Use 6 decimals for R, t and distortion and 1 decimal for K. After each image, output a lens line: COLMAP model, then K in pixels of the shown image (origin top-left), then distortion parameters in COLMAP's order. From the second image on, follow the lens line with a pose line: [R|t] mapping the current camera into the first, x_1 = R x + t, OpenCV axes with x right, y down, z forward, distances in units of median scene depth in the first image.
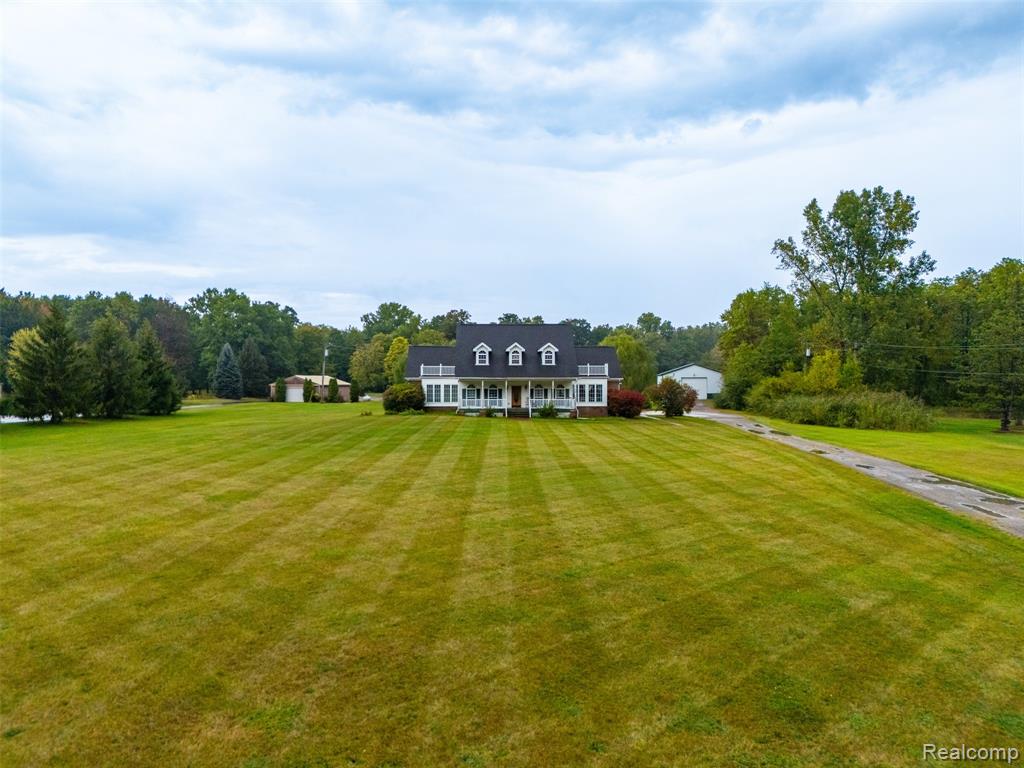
lens RADIAL K [[748.7, 0, 514.6], [0, 748.7, 387.2], [0, 0, 1]] dist [0.084500, -0.082366]
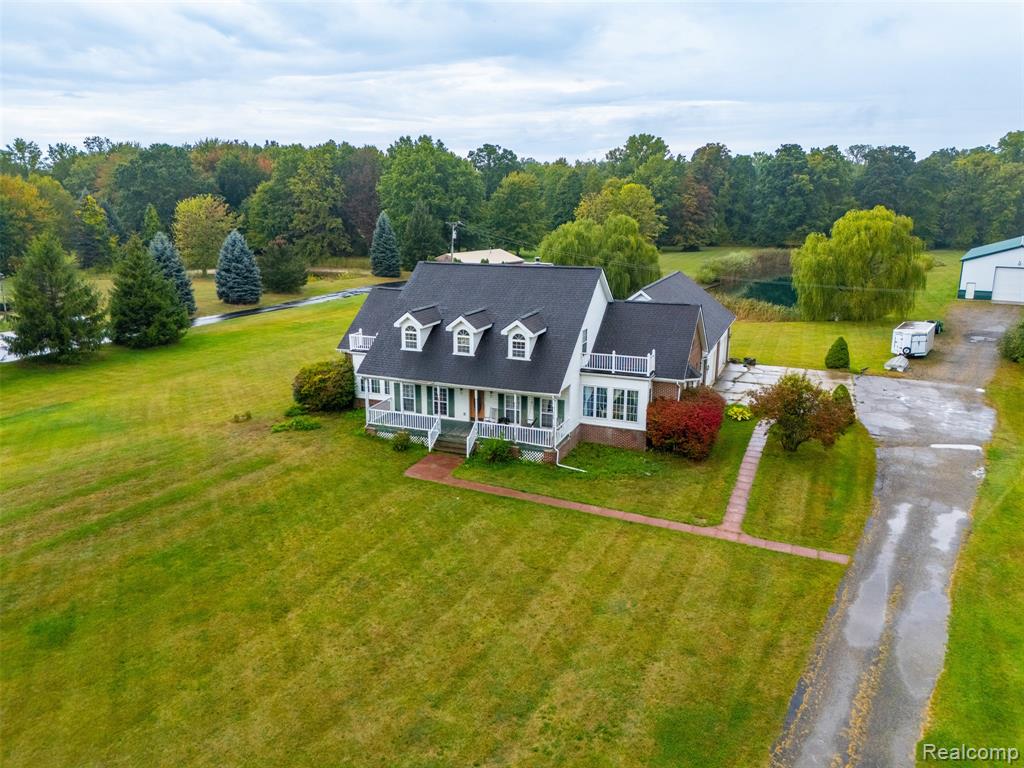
lens RADIAL K [[748.7, 0, 514.6], [0, 748.7, 387.2], [0, 0, 1]] dist [0.084500, -0.082366]
pose [[0.909433, 0.103875, -0.402668, 0.216993], [-0.005891, 0.971421, 0.237290, -0.114613], [0.415809, -0.213427, 0.884054, 0.419498]]
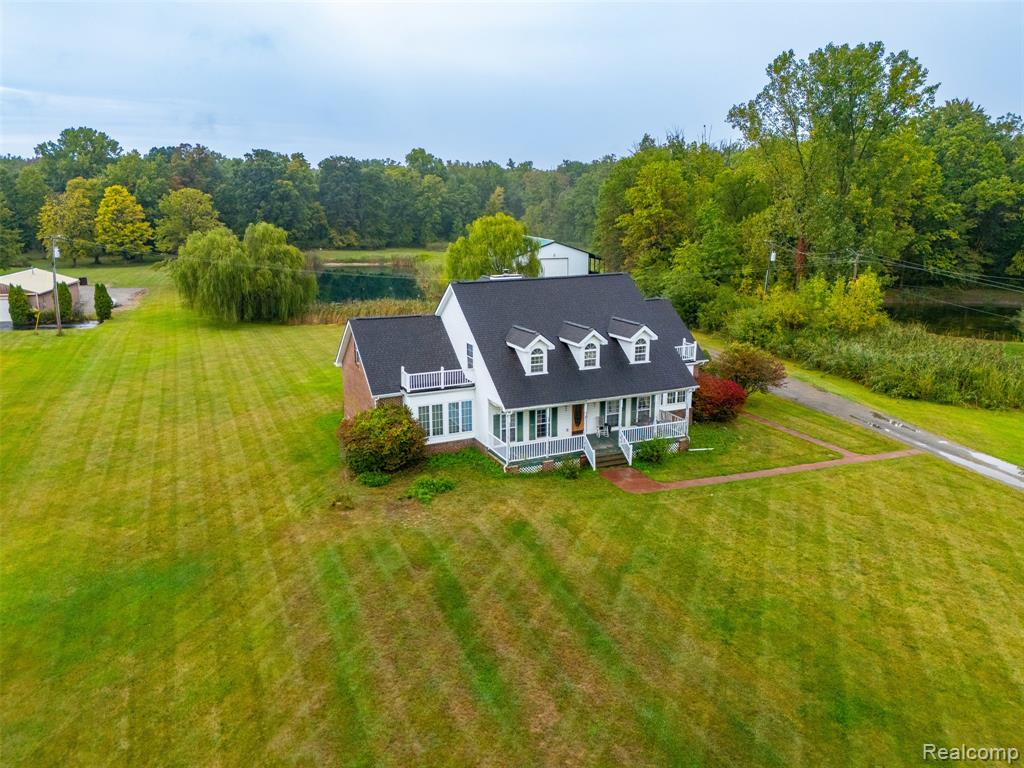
lens RADIAL K [[748.7, 0, 514.6], [0, 748.7, 387.2], [0, 0, 1]] dist [0.084500, -0.082366]
pose [[0.926155, -0.091851, 0.365786, -0.211328], [0.004009, 0.972233, 0.233982, -0.121198], [-0.377121, -0.215237, 0.900807, 0.418506]]
